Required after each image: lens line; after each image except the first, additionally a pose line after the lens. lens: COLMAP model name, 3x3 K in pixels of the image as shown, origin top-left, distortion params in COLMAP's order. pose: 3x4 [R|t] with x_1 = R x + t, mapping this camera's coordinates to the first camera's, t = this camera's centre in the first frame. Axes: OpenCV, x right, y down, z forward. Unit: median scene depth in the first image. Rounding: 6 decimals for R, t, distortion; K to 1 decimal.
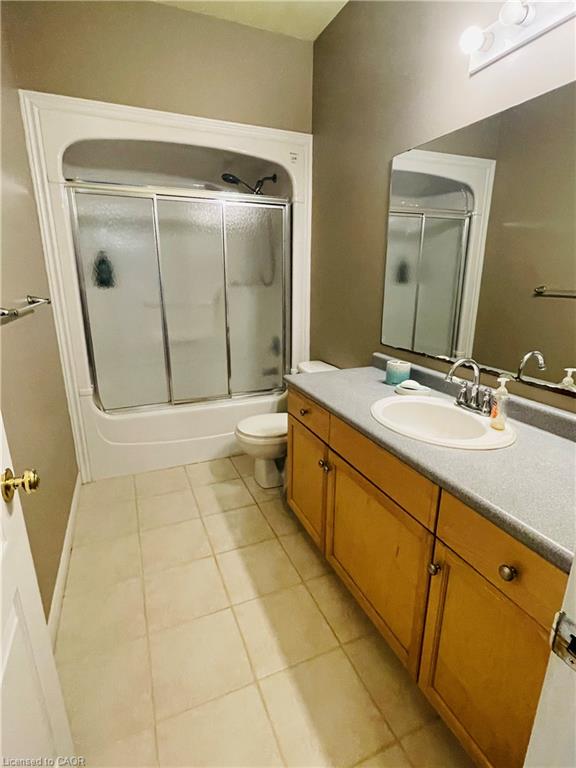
lens RADIAL K [[384.4, 0, 288.6], [0, 384.4, 383.5], [0, 0, 1]] dist [0.001416, -0.000851]
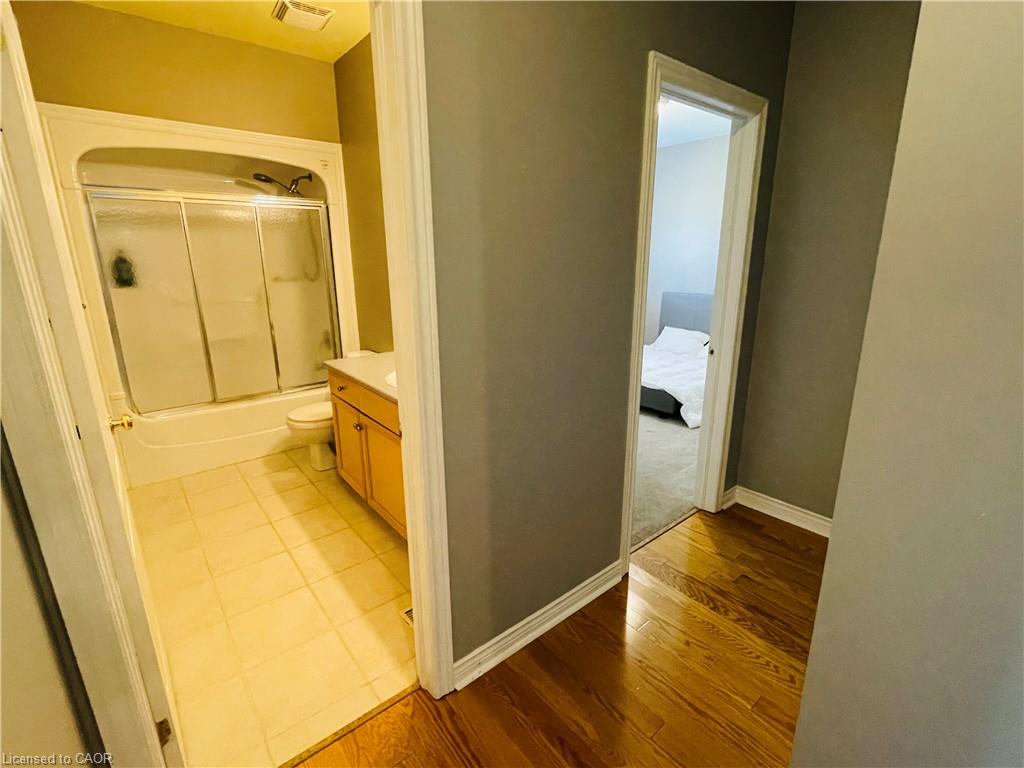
lens RADIAL K [[476.3, 0, 512.3], [0, 476.3, 380.5], [0, 0, 1]] dist [-0.006225, -0.000275]
pose [[0.958514, -0.080993, 0.273296, 0.104183], [0.085321, 0.996346, -0.003968, 0.069712], [-0.271976, 0.027121, 0.961922, -0.412714]]
